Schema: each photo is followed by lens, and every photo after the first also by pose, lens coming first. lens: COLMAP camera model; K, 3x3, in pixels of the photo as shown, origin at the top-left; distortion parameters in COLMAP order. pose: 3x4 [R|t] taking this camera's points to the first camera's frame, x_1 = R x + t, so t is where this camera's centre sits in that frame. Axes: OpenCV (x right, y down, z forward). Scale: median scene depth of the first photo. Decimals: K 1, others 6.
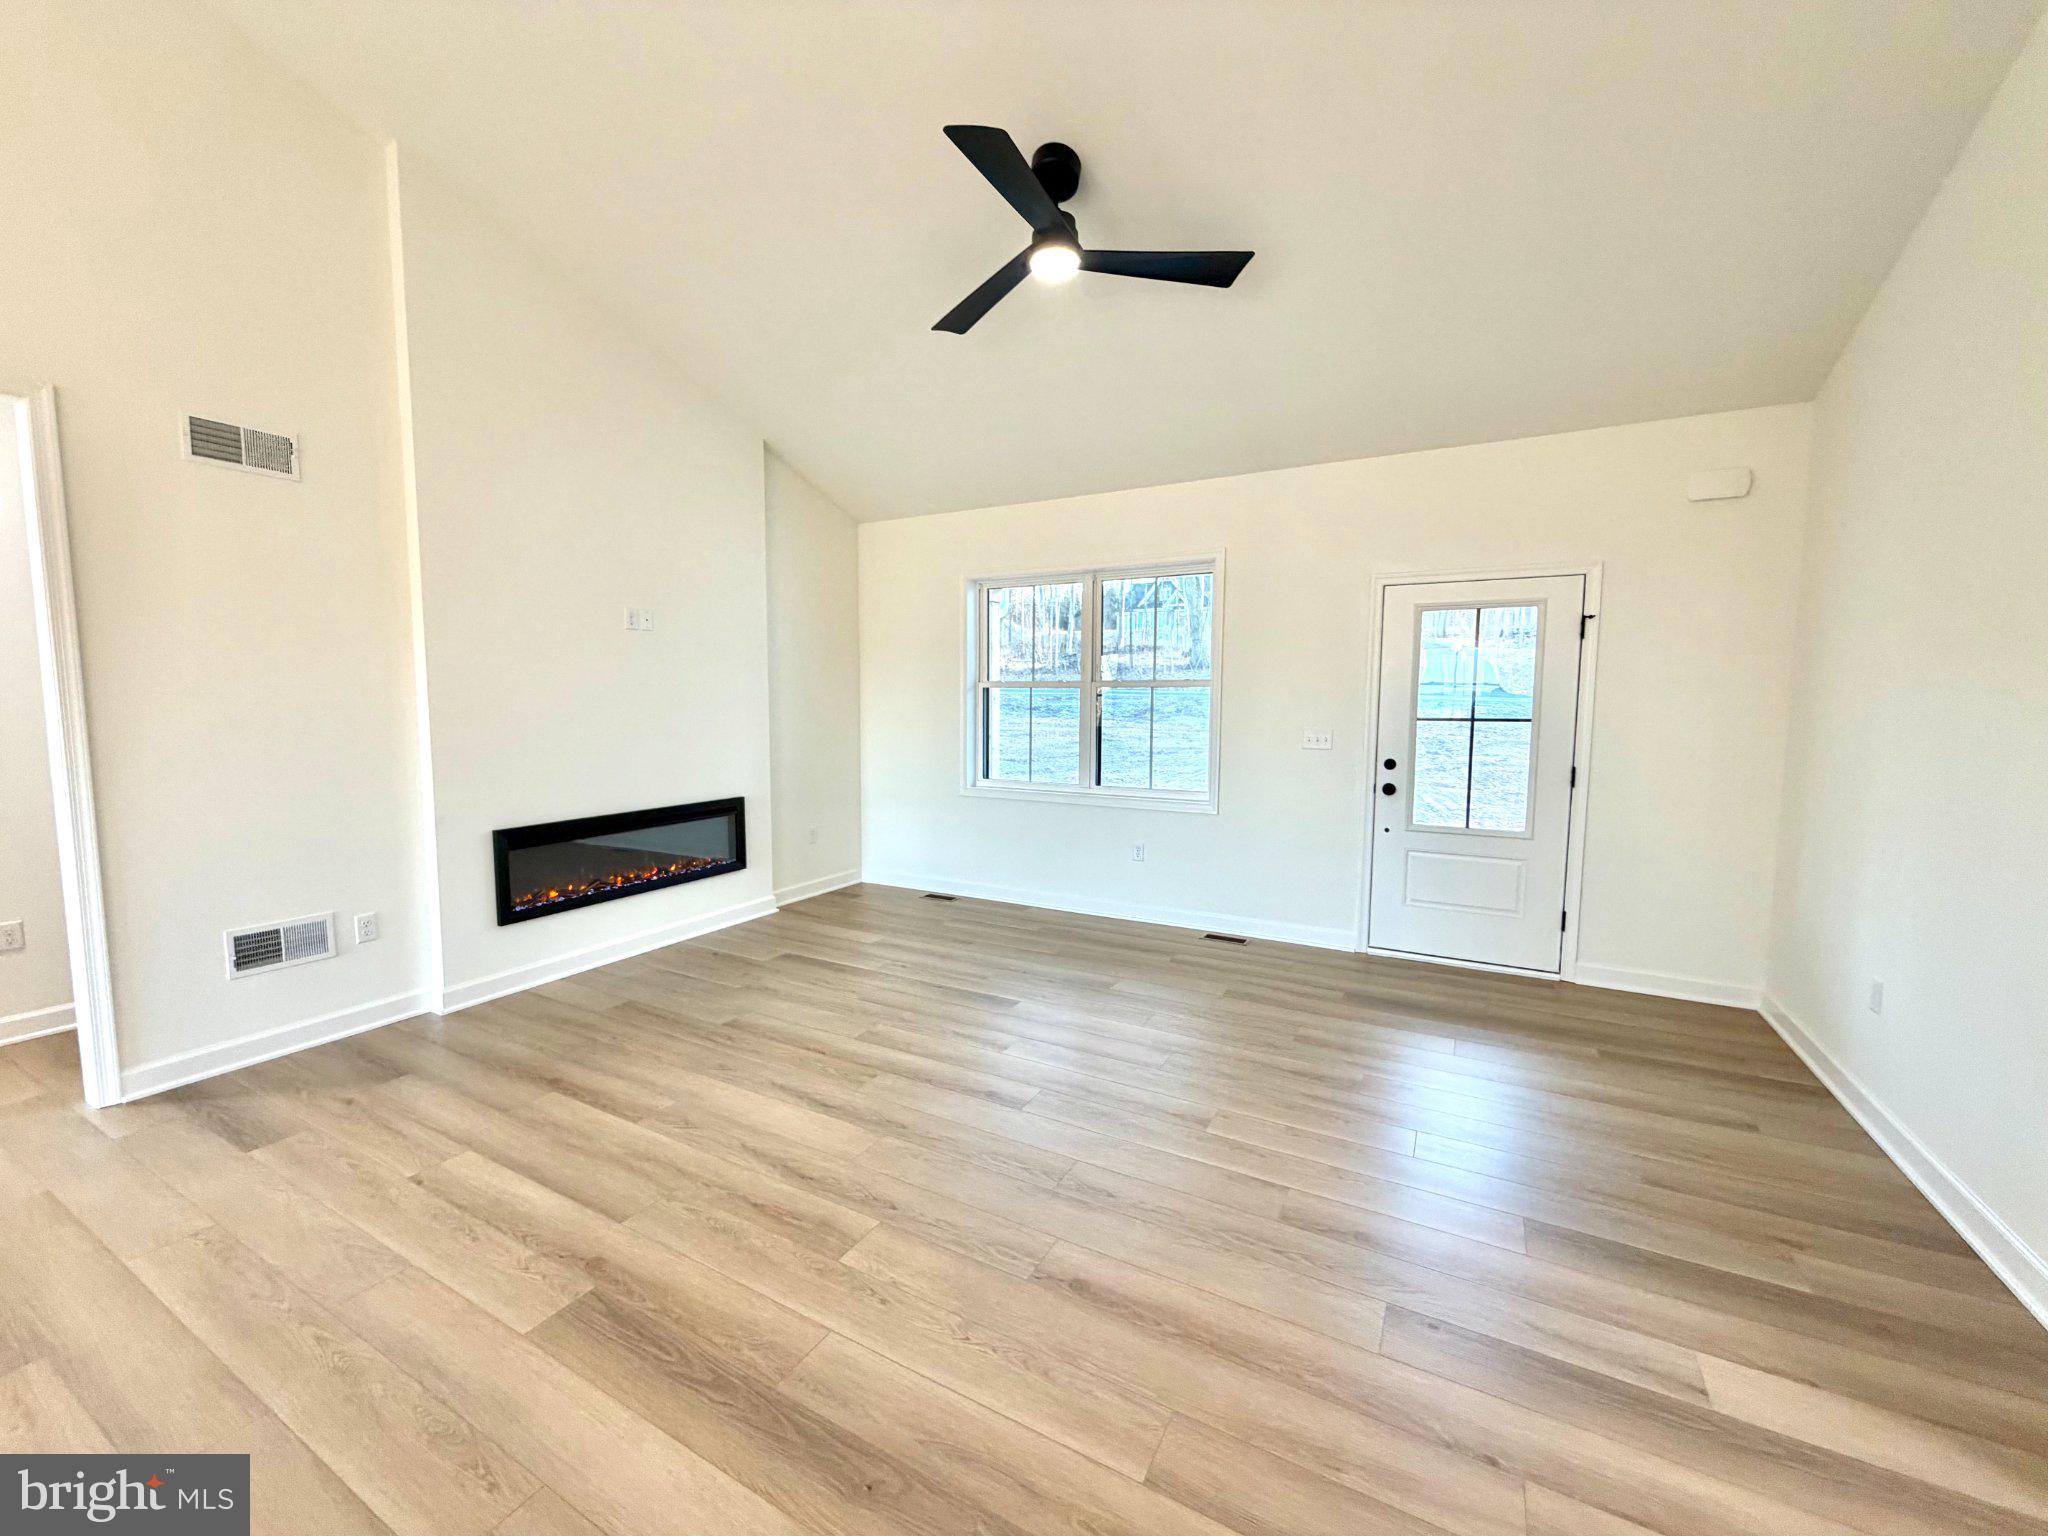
lens RADIAL K [[815.8, 0, 1018.0], [0, 815.8, 766.9], [0, 0, 1]] dist [0.003270, -0.000026]
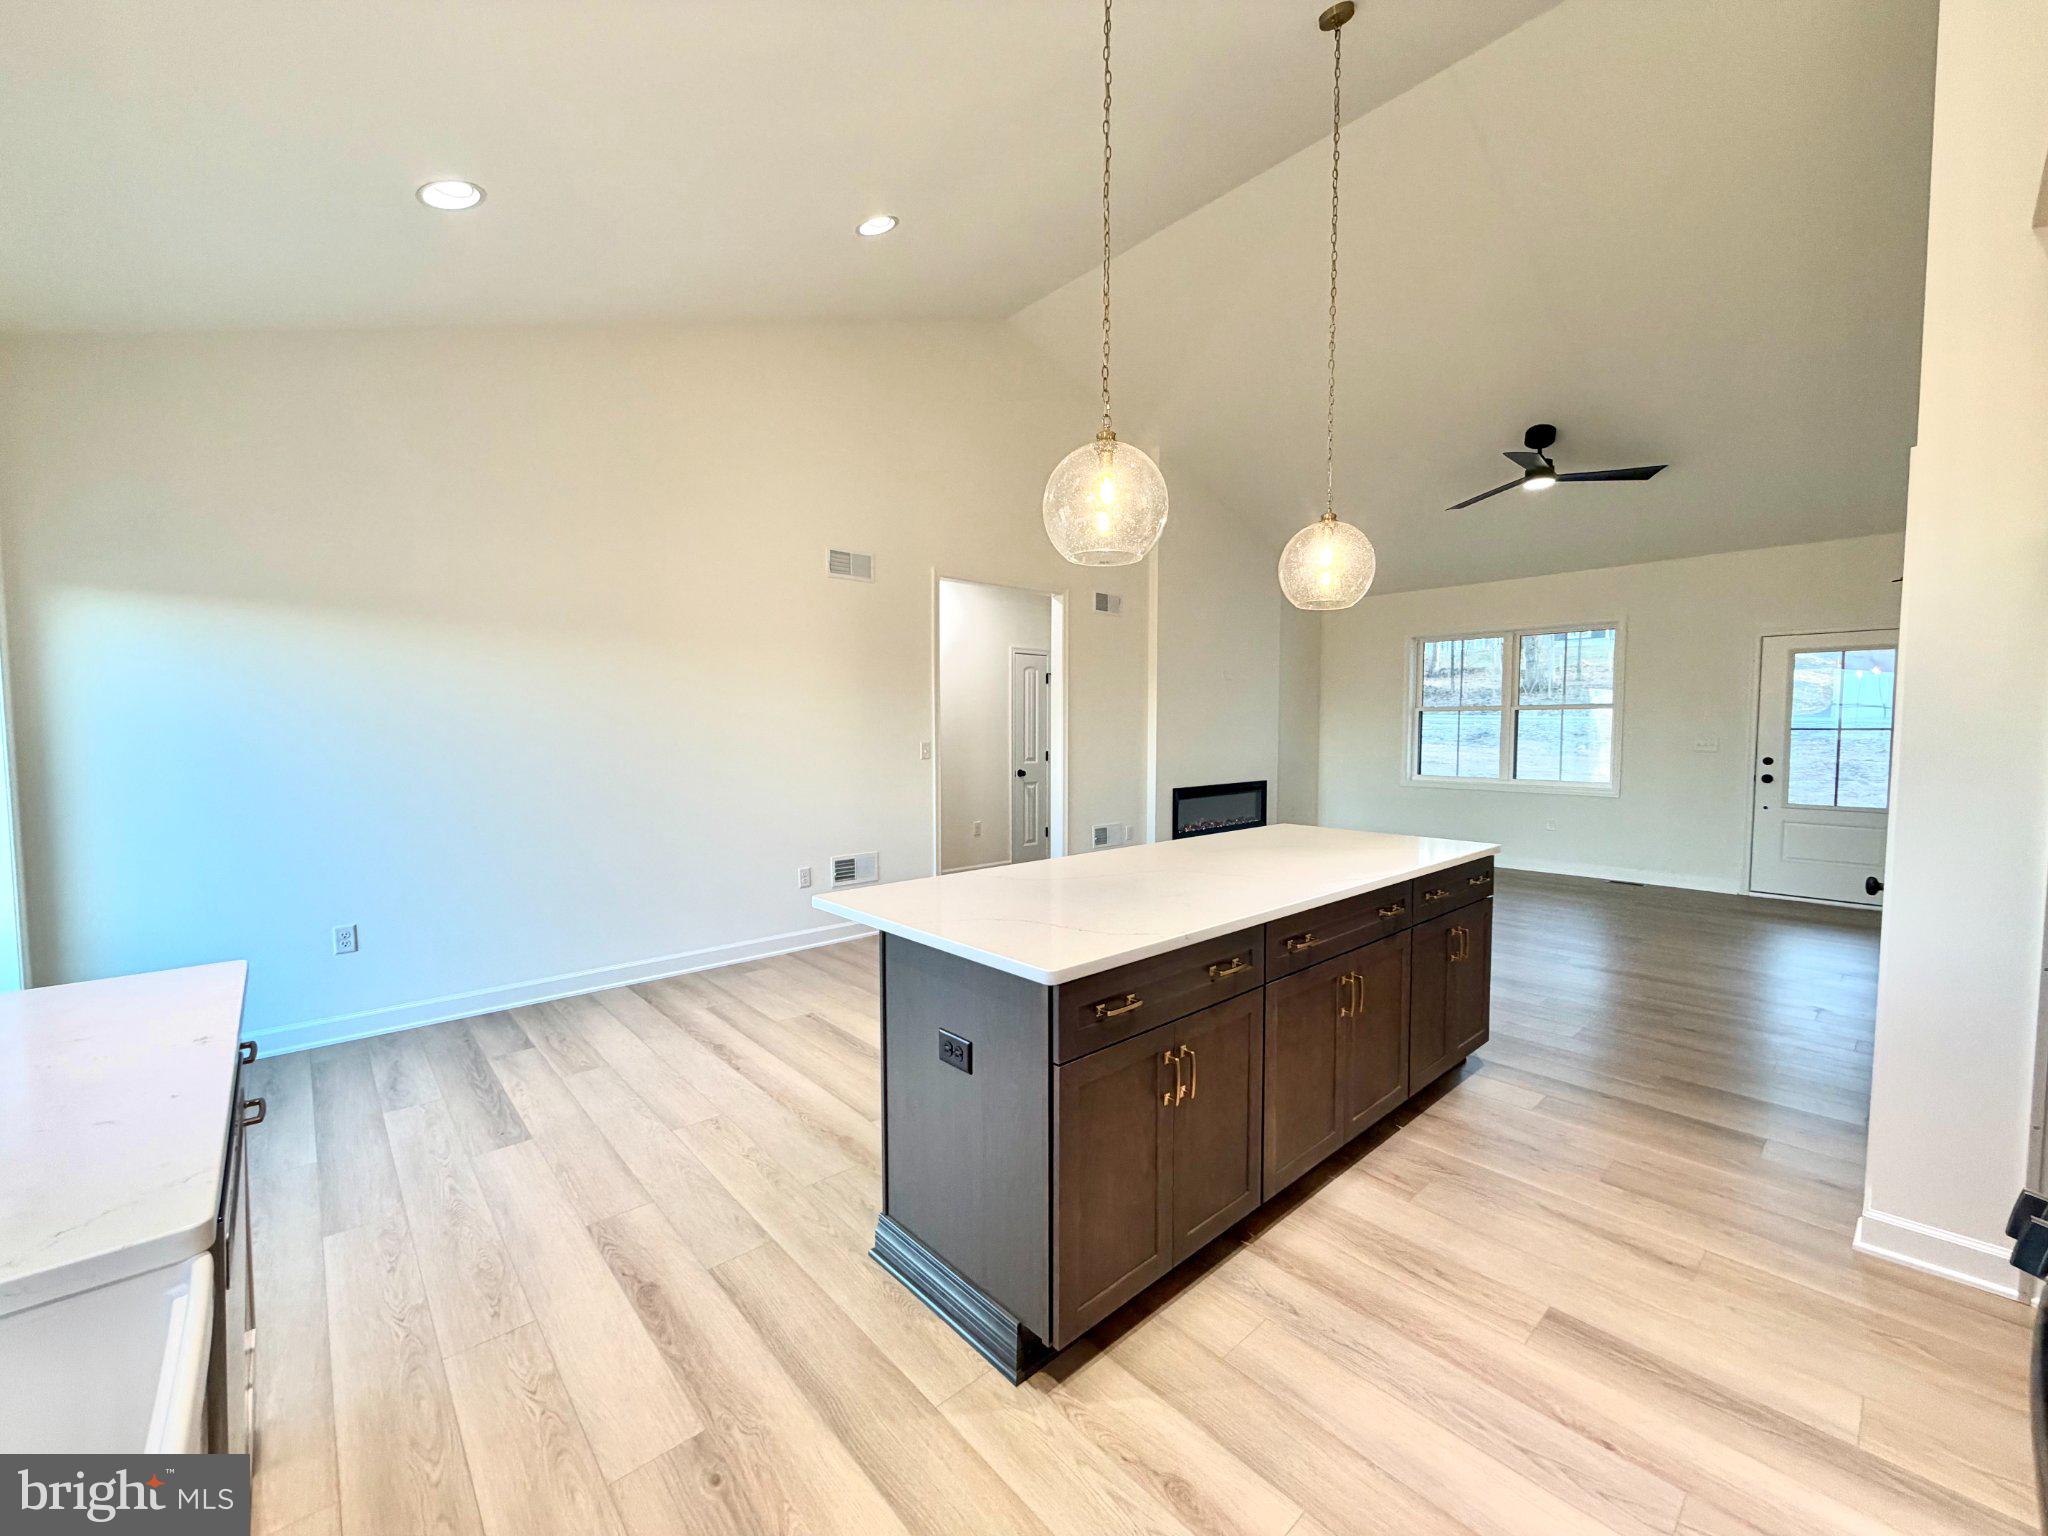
lens RADIAL K [[817.9, 0, 999.0], [0, 817.9, 765.7], [0, 0, 1]] dist [-0.002613, -0.000351]
pose [[0.943484, 0.010782, -0.331243, -0.352490], [-0.022398, 0.999260, -0.031273, 0.082825], [0.330661, 0.036924, 0.943027, -0.817734]]
